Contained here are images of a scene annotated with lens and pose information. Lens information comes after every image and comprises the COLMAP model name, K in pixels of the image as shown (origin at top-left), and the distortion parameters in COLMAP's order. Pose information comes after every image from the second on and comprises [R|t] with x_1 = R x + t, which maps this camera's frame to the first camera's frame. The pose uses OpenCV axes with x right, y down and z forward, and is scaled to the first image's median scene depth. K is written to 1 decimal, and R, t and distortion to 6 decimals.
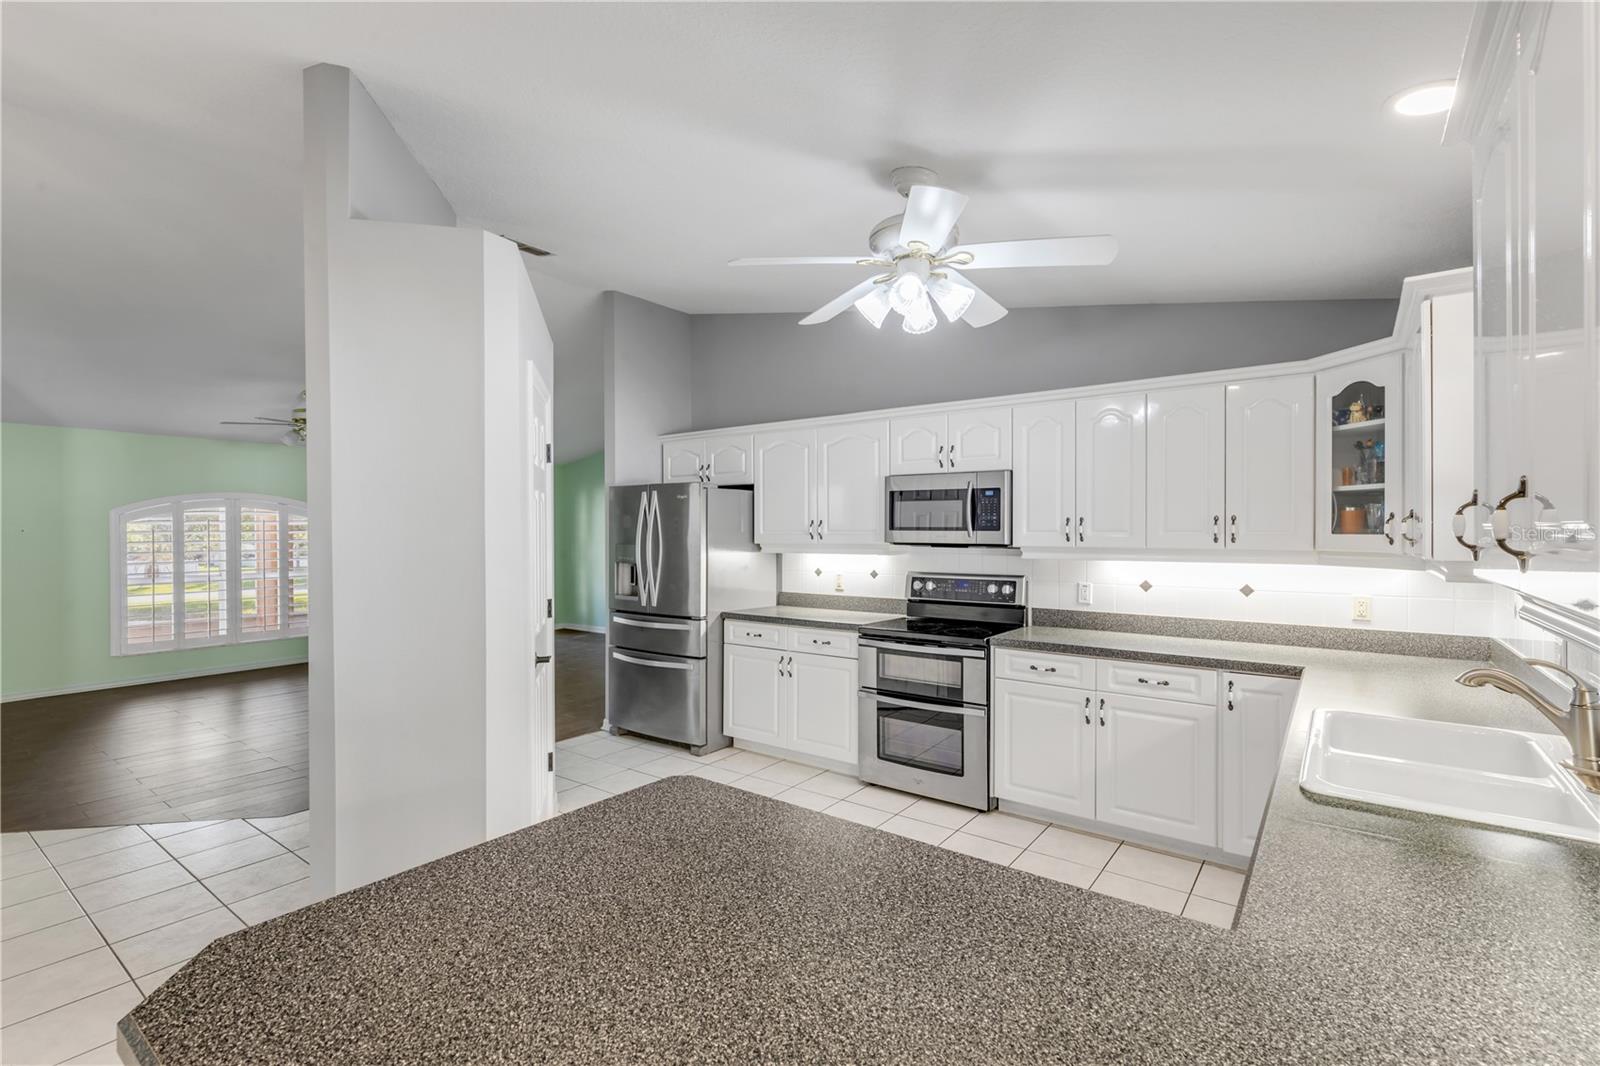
lens RADIAL K [[731.0, 0, 795.9], [0, 731.0, 520.3], [0, 0, 1]] dist [-0.018981, 0.000219]
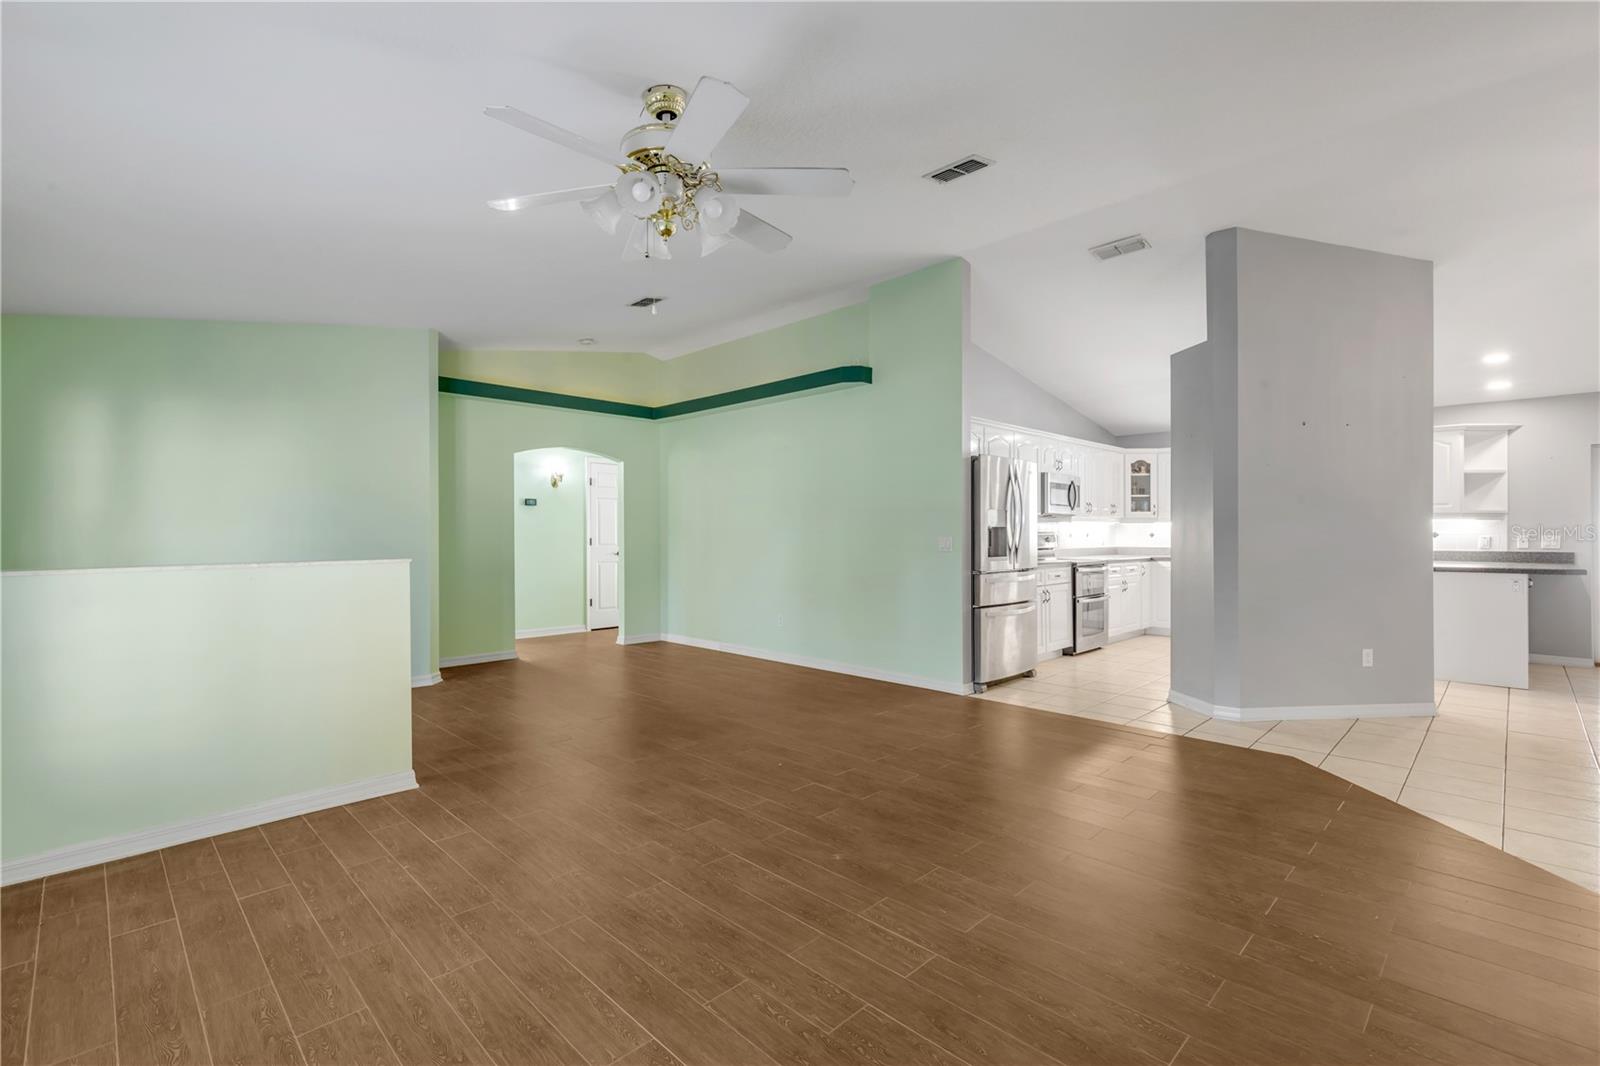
lens RADIAL K [[731.0, 0, 803.3], [0, 731.0, 537.4], [0, 0, 1]] dist [-0.018981, 0.000219]
pose [[0.139430, -0.003672, 0.990225, -1.764012], [0.006781, 0.999973, 0.002753, 0.079618], [-0.990209, 0.006330, 0.139451, 1.471902]]
